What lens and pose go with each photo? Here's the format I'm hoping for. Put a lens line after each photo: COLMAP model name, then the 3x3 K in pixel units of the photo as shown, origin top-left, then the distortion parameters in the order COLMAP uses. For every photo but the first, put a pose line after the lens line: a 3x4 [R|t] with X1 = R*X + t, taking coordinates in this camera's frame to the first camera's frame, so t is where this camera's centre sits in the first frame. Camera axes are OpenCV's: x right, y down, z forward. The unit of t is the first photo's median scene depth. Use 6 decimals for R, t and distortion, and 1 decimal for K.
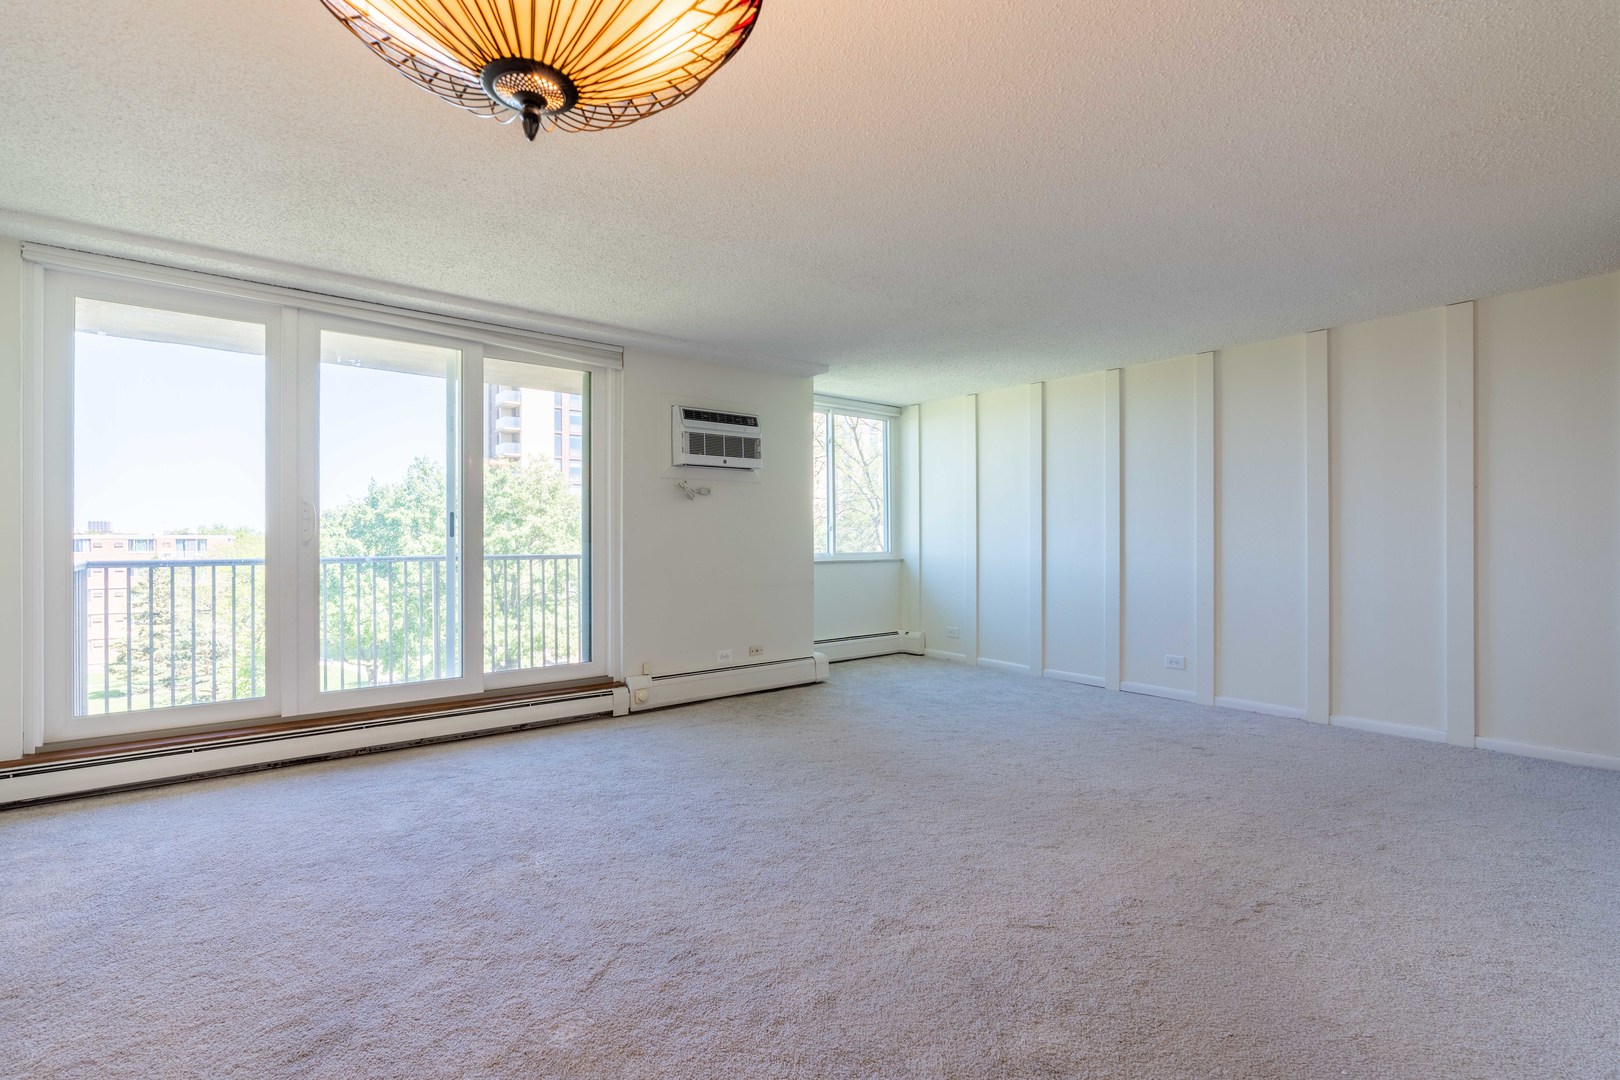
lens RADIAL K [[720.0, 0, 821.1], [0, 720.0, 539.5], [0, 0, 1]] dist [-0.010603, 0.001265]
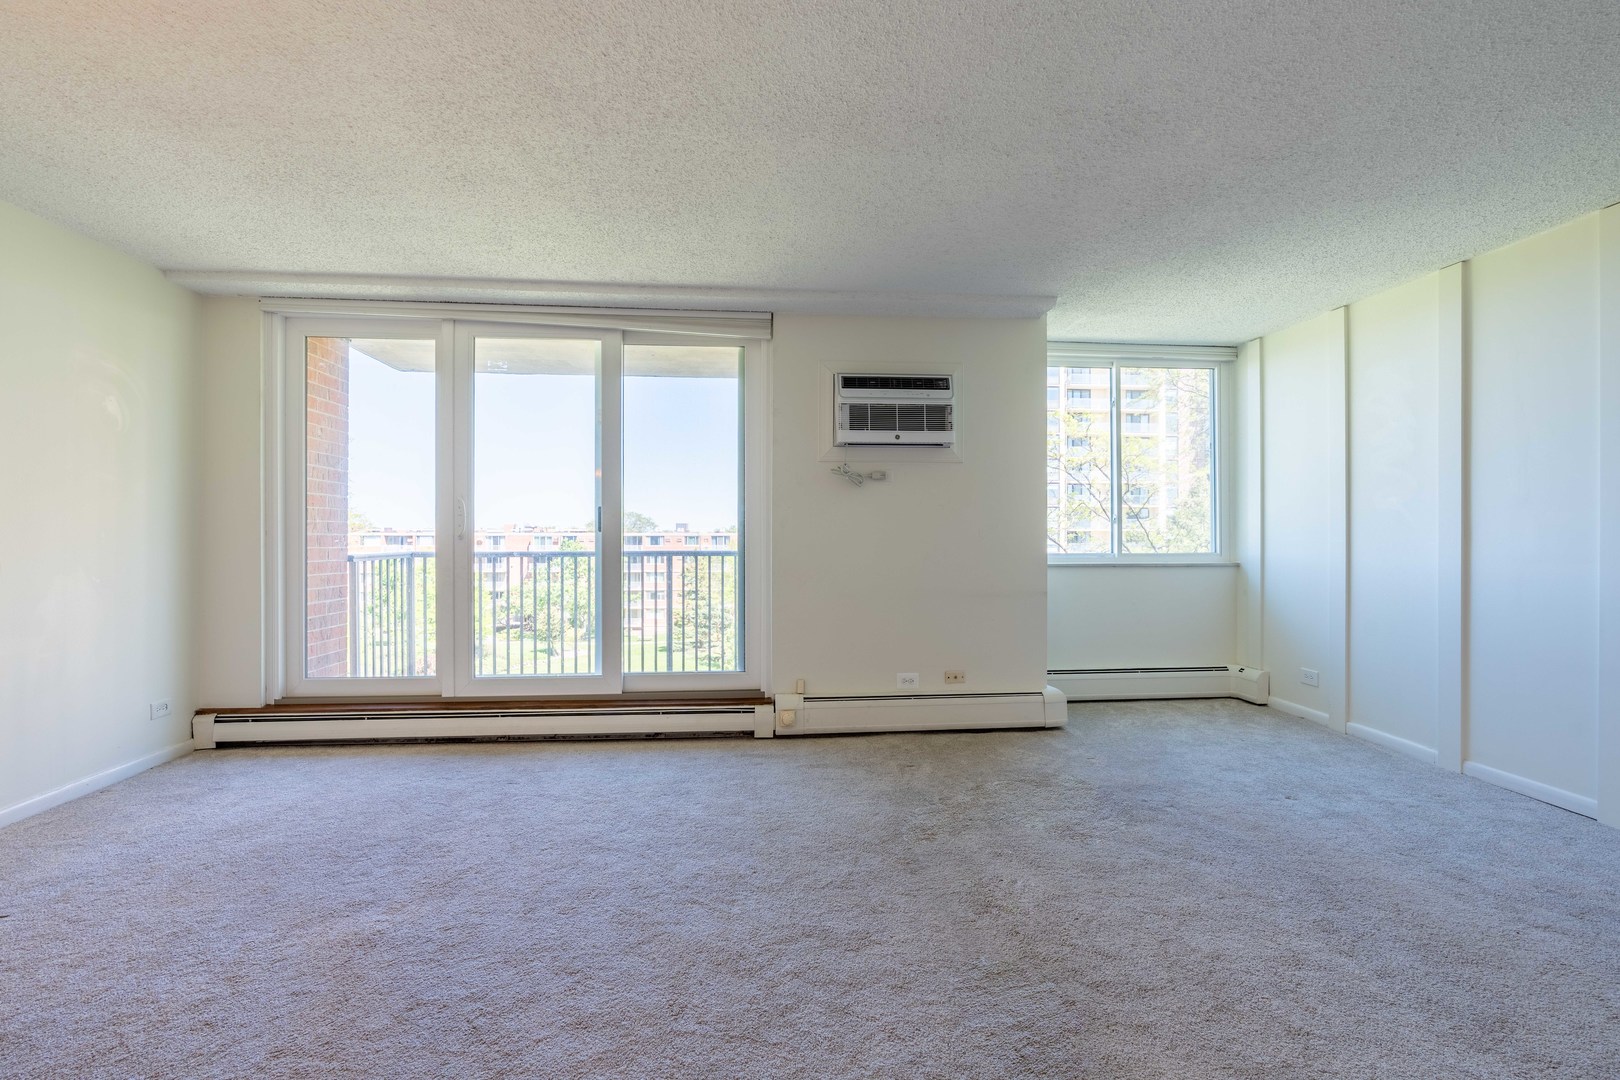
lens RADIAL K [[720.0, 0, 821.1], [0, 720.0, 539.5], [0, 0, 1]] dist [-0.010603, 0.001265]
pose [[0.833215, 0.003369, -0.552939, 0.250362], [-0.001152, 0.999990, 0.004357, 0.001842], [0.552948, -0.002993, 0.833210, 0.306095]]
